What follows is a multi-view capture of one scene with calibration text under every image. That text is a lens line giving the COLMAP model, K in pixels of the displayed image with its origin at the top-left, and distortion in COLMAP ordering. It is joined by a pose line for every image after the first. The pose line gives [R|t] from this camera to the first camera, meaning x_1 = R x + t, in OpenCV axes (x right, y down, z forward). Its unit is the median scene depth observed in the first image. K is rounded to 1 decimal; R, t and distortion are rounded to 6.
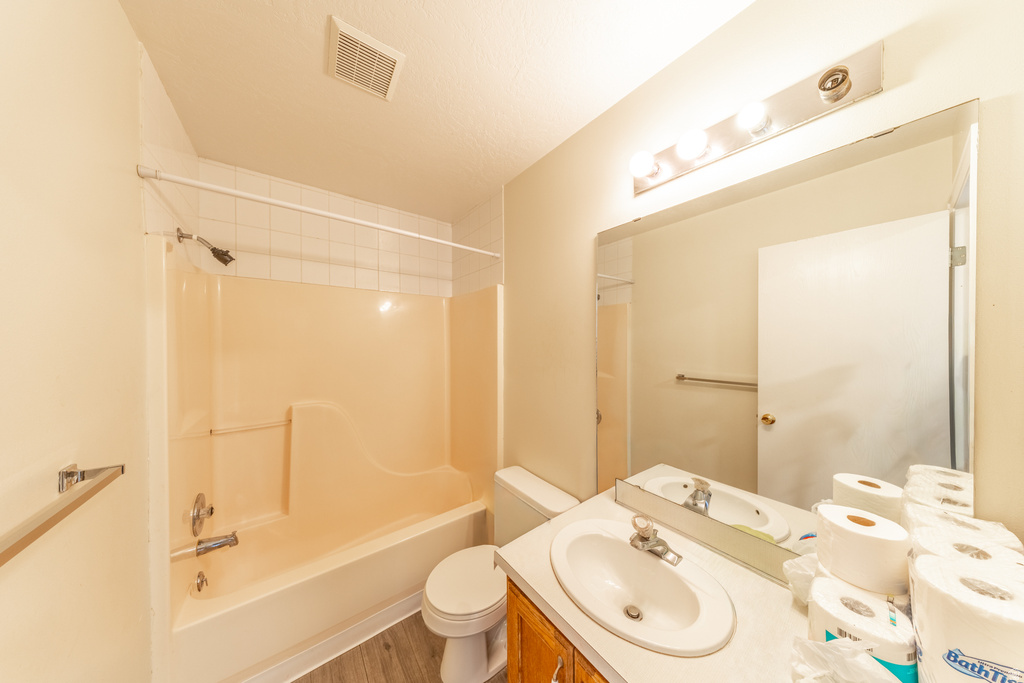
lens RADIAL K [[291.9, 0, 515.6], [0, 291.9, 344.7], [0, 0, 1]] dist [-0.002077, -0.000060]
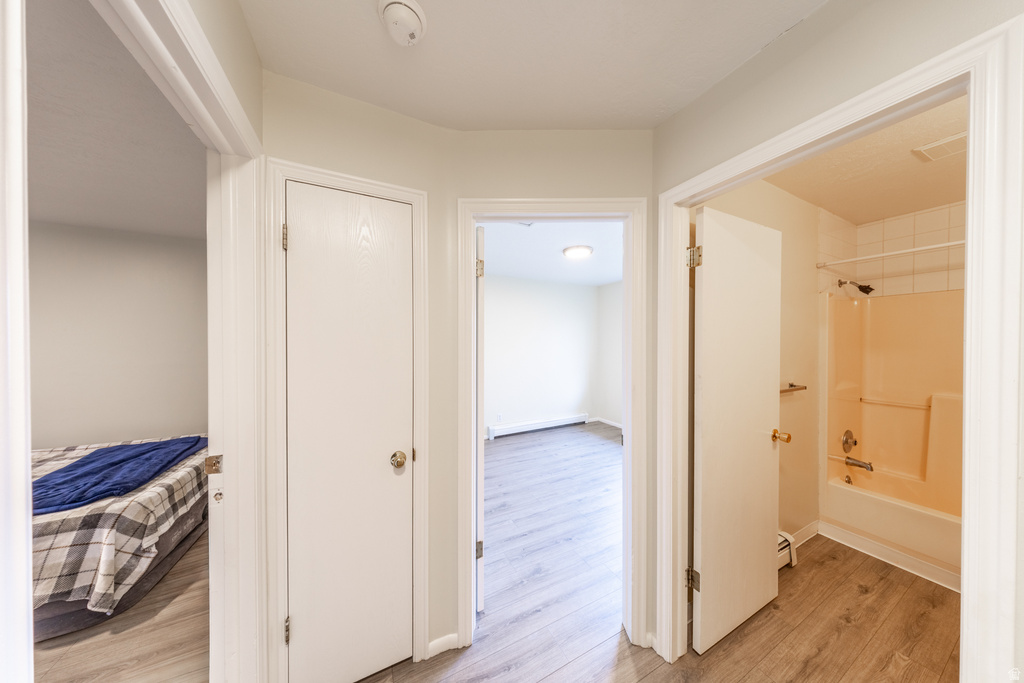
lens RADIAL K [[291.9, 0, 509.7], [0, 291.9, 340.8], [0, 0, 1]] dist [-0.002077, -0.000060]
pose [[-0.194050, 0.007433, -0.980963, 0.961023], [-0.006127, 0.999943, 0.008789, -0.019089], [0.980972, 0.007716, -0.193994, -0.622332]]
